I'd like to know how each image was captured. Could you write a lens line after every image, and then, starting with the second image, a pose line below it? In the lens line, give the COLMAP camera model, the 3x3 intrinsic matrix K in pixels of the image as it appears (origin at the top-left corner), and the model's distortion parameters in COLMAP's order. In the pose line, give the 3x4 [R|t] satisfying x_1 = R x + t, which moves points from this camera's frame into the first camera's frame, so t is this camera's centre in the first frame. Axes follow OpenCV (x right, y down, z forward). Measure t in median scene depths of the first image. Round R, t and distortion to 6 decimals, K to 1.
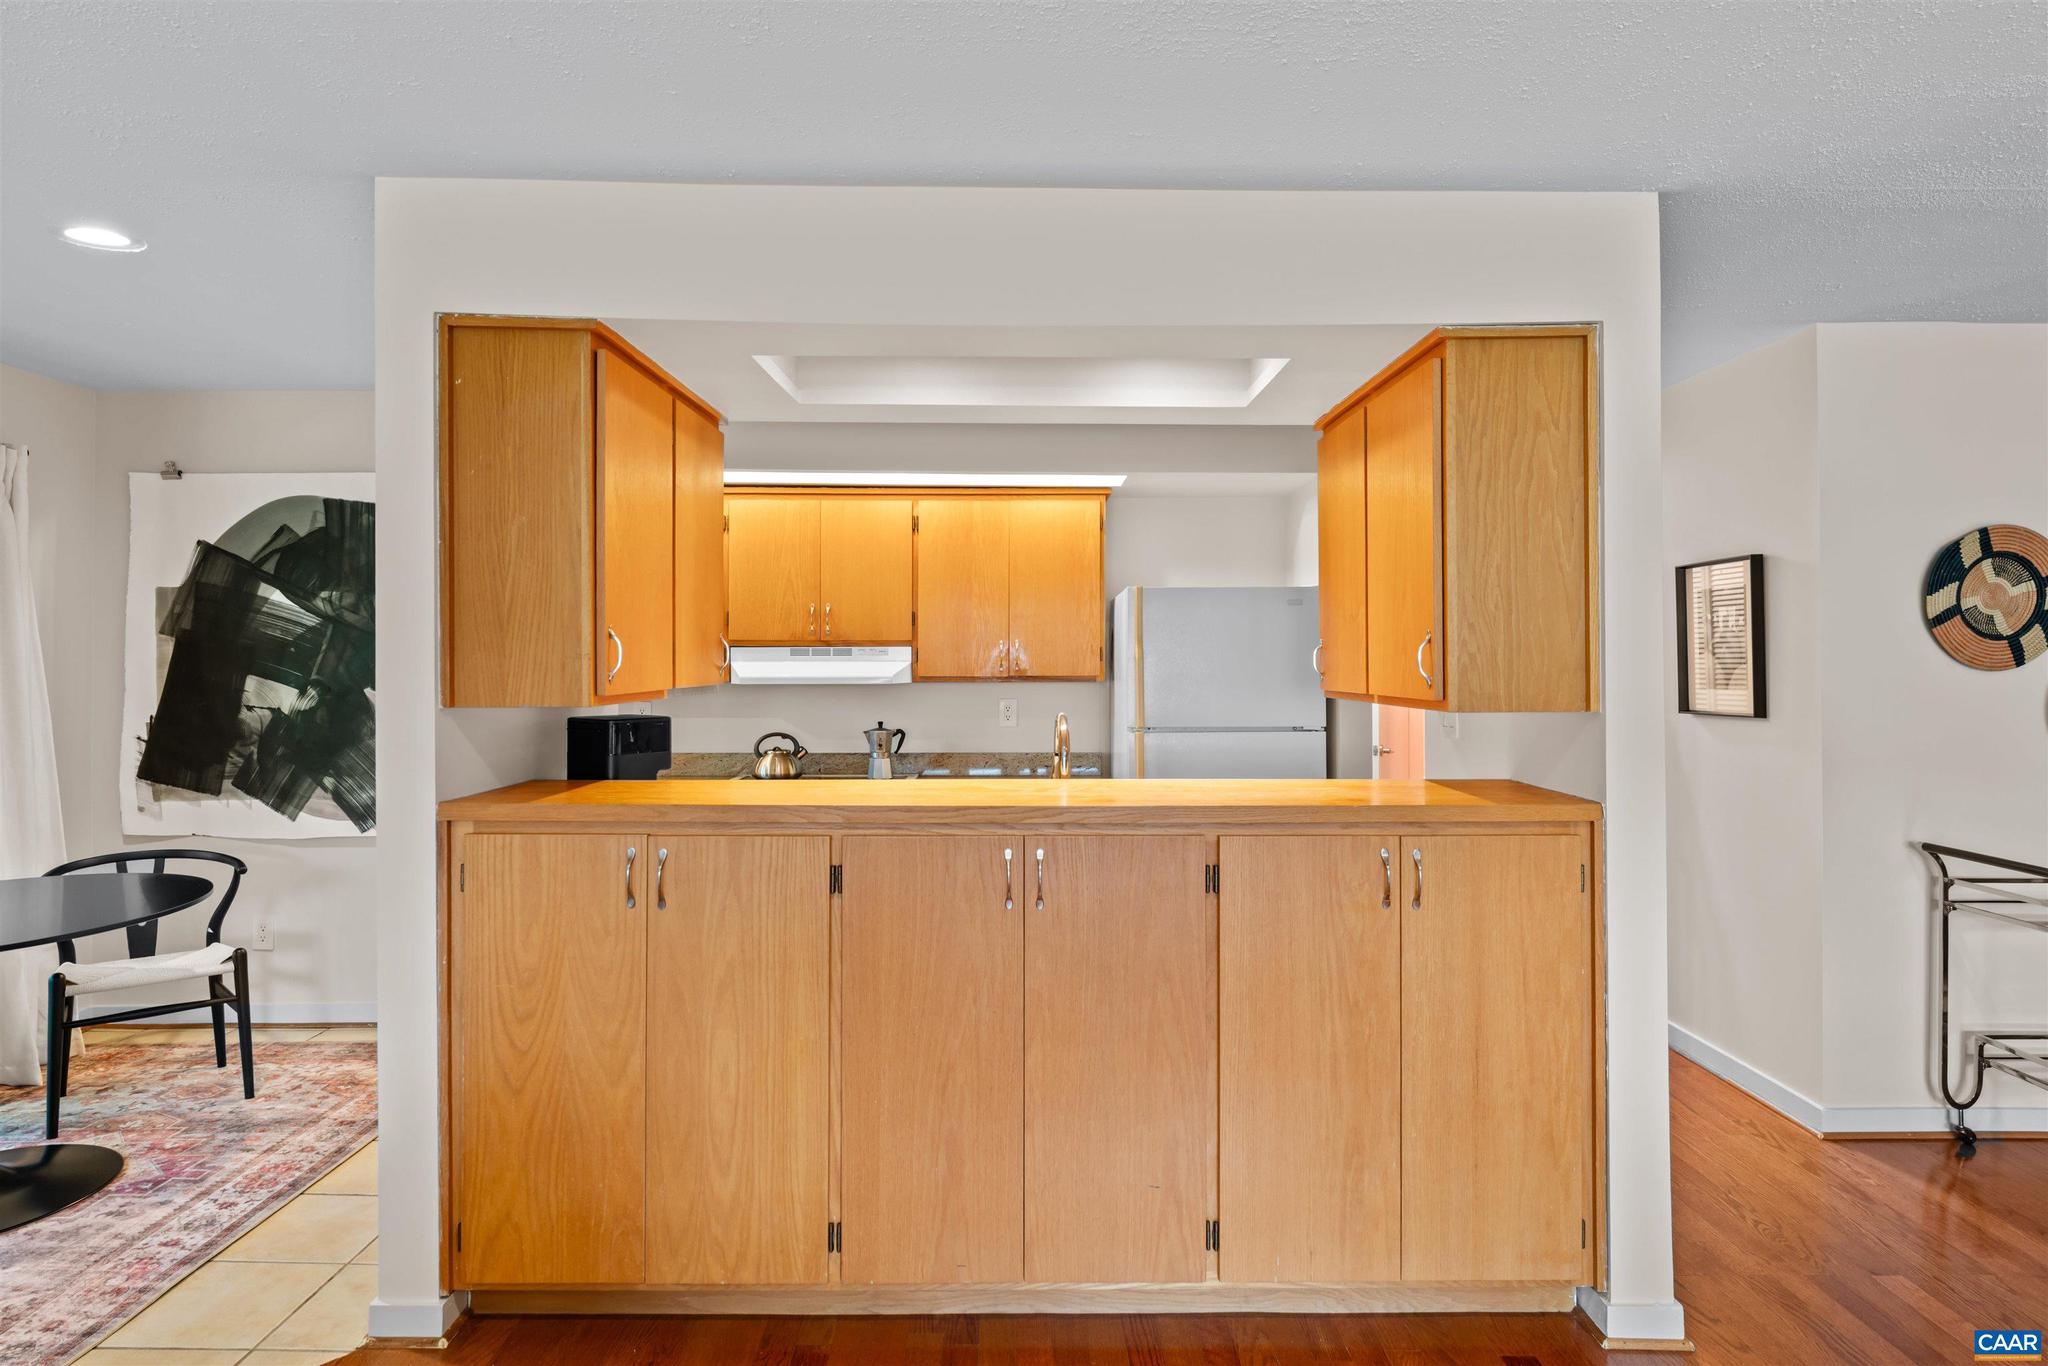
lens RADIAL K [[1180.3, 0, 1017.2], [0, 1180.3, 657.1], [0, 0, 1]] dist [-0.000977, 0.001014]
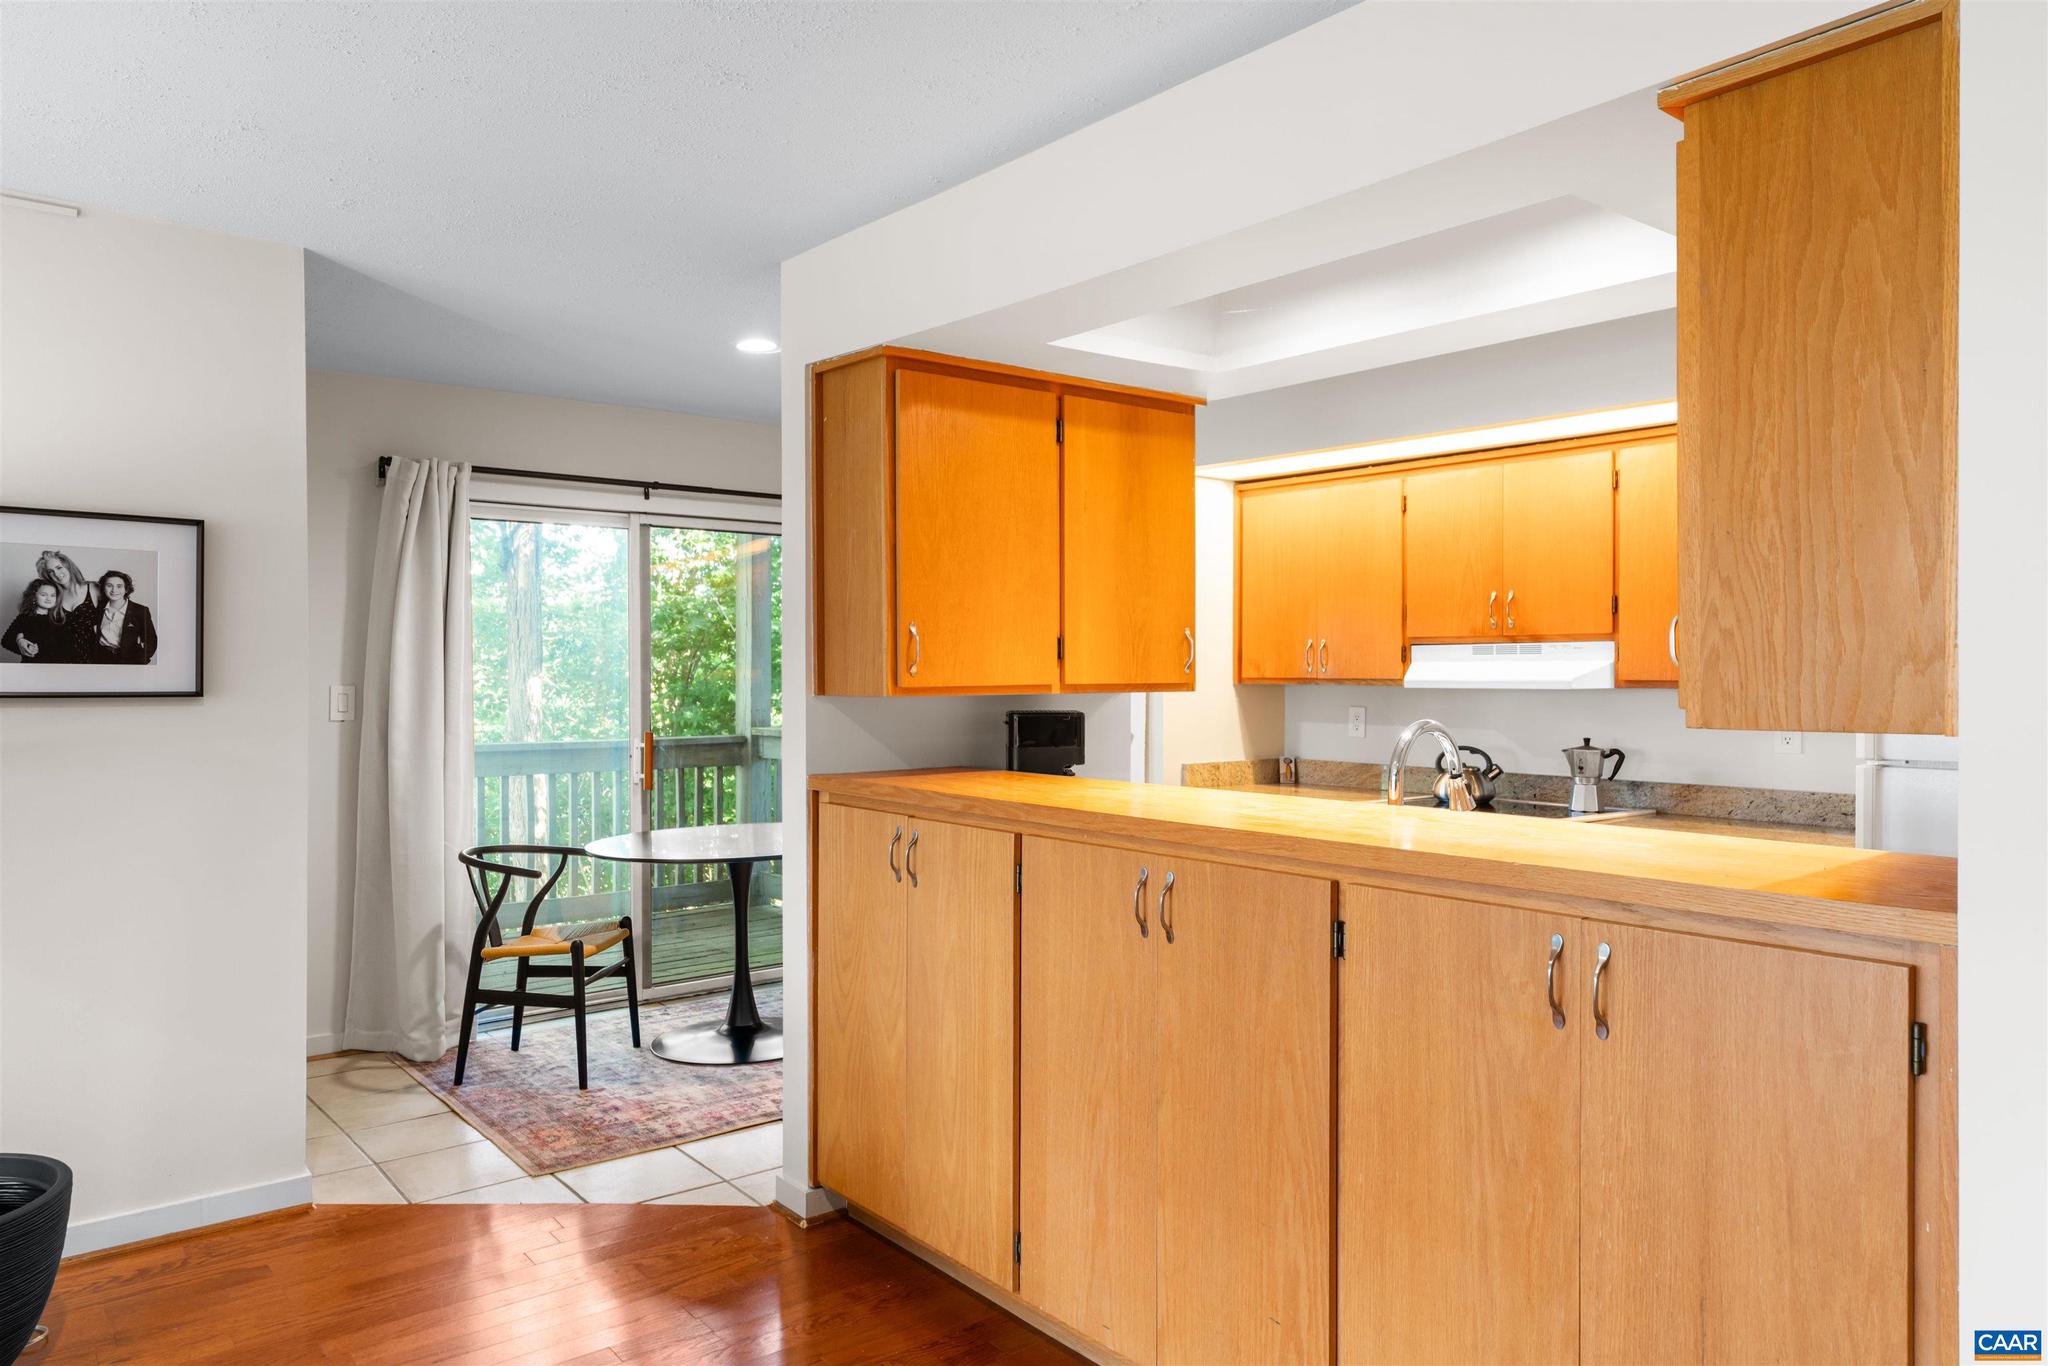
lens RADIAL K [[1335.6, 0, 1022.8], [0, 1335.6, 679.0], [0, 0, 1]] dist [0.002038, -0.000148]
pose [[0.629325, 0.004593, -0.777129, 0.509315], [0.002178, 0.999968, 0.007675, 0.011887], [0.777140, -0.006523, 0.629295, 0.230437]]
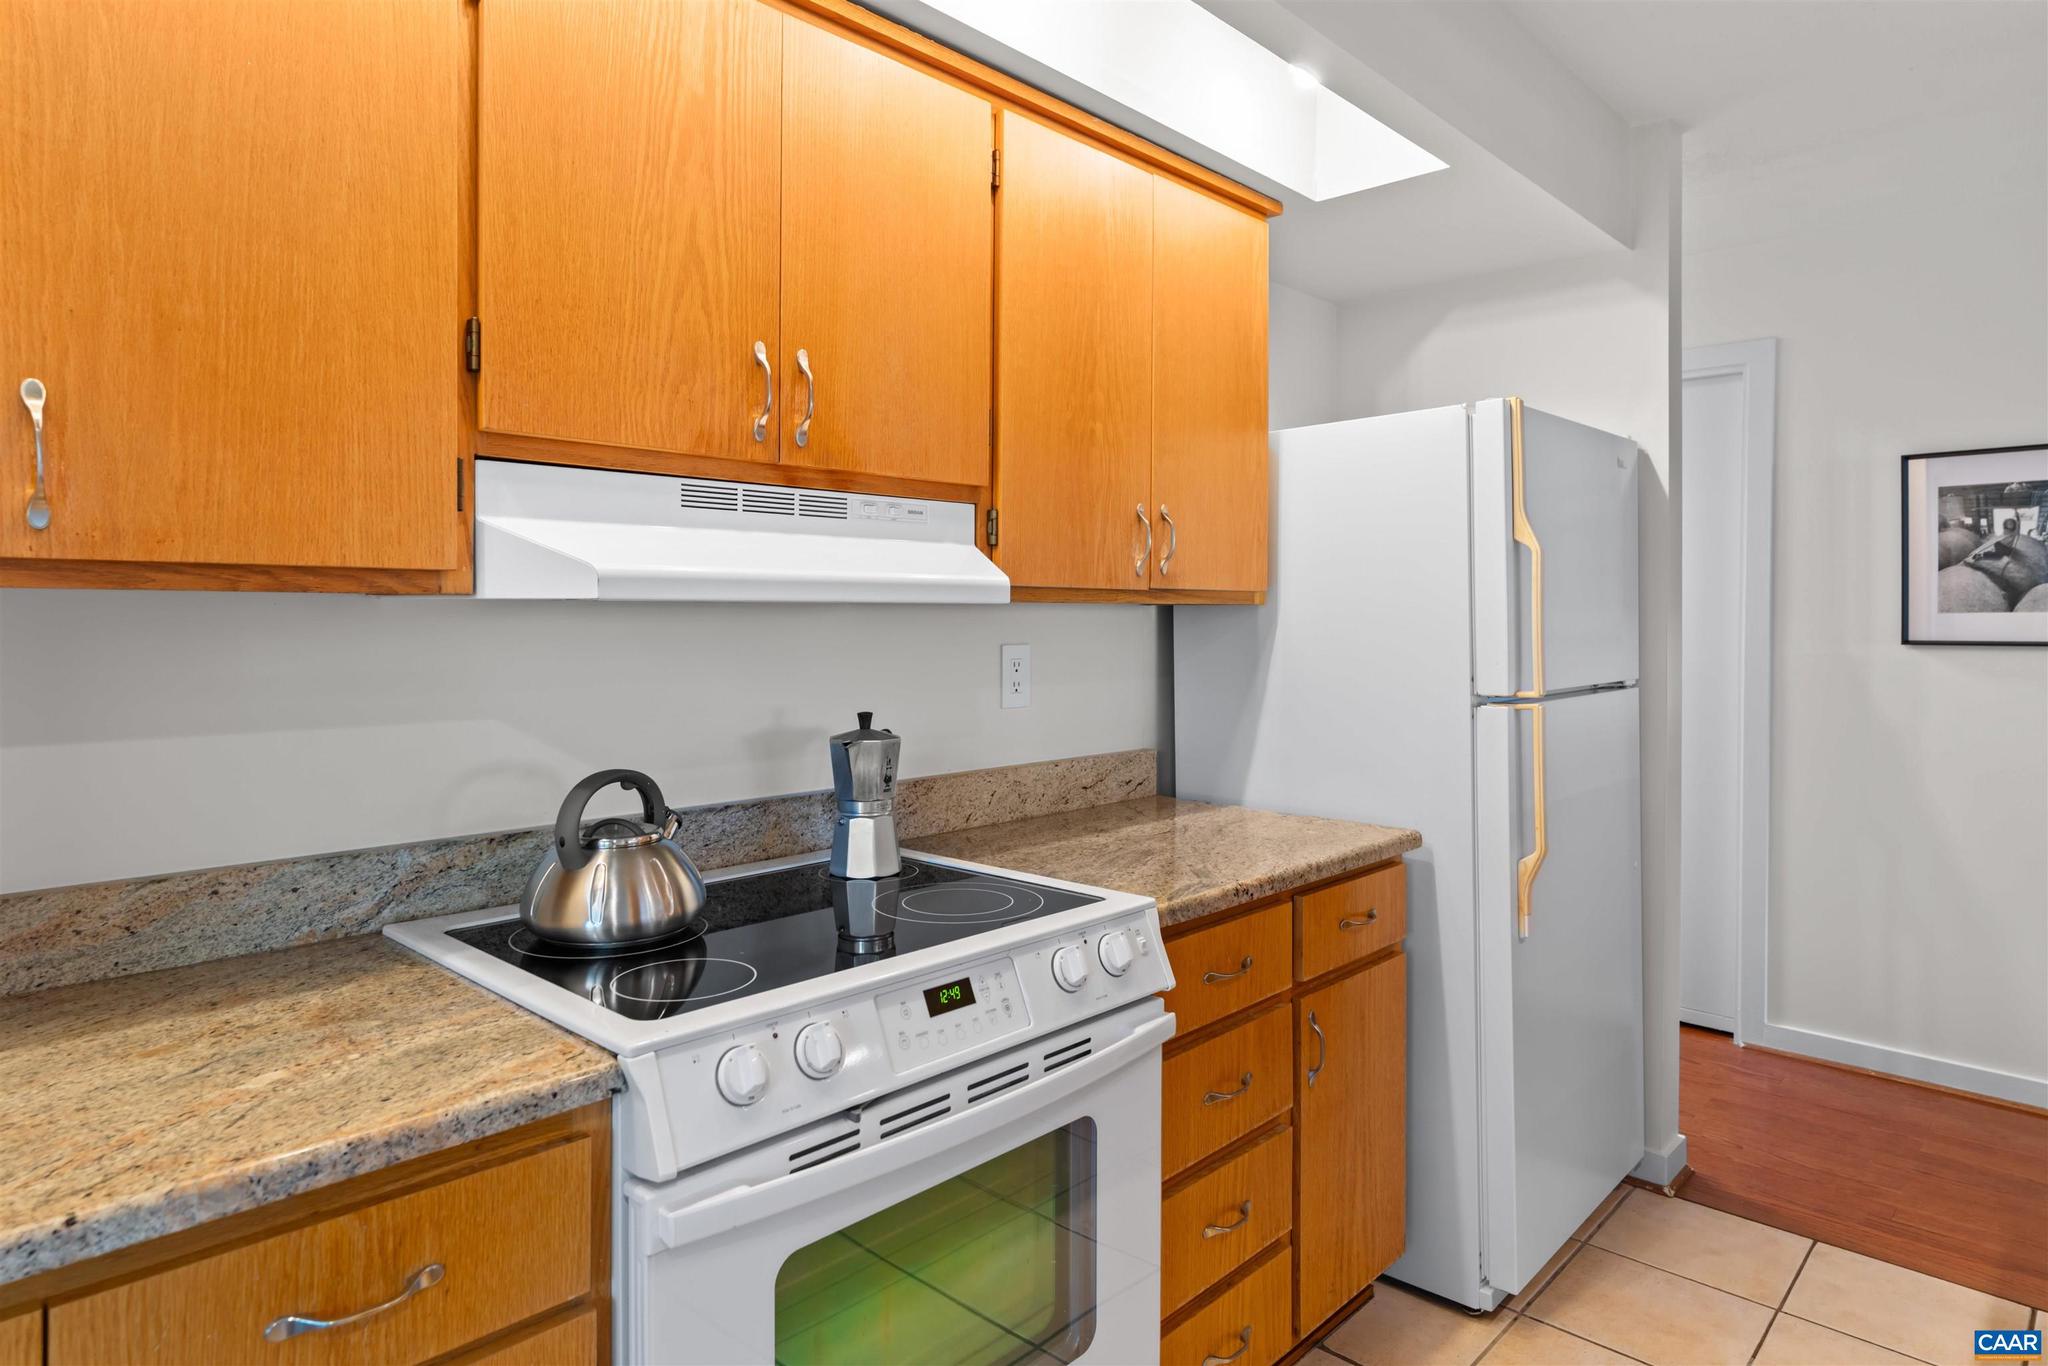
lens RADIAL K [[1198.8, 0, 1029.7], [0, 1198.8, 610.8], [0, 0, 1]] dist [-0.023902, 0.000483]
pose [[0.688675, 0.004347, 0.725057, -0.518628], [-0.004829, 0.999987, -0.001409, 0.036898], [-0.725054, -0.002531, 0.688687, 1.082499]]
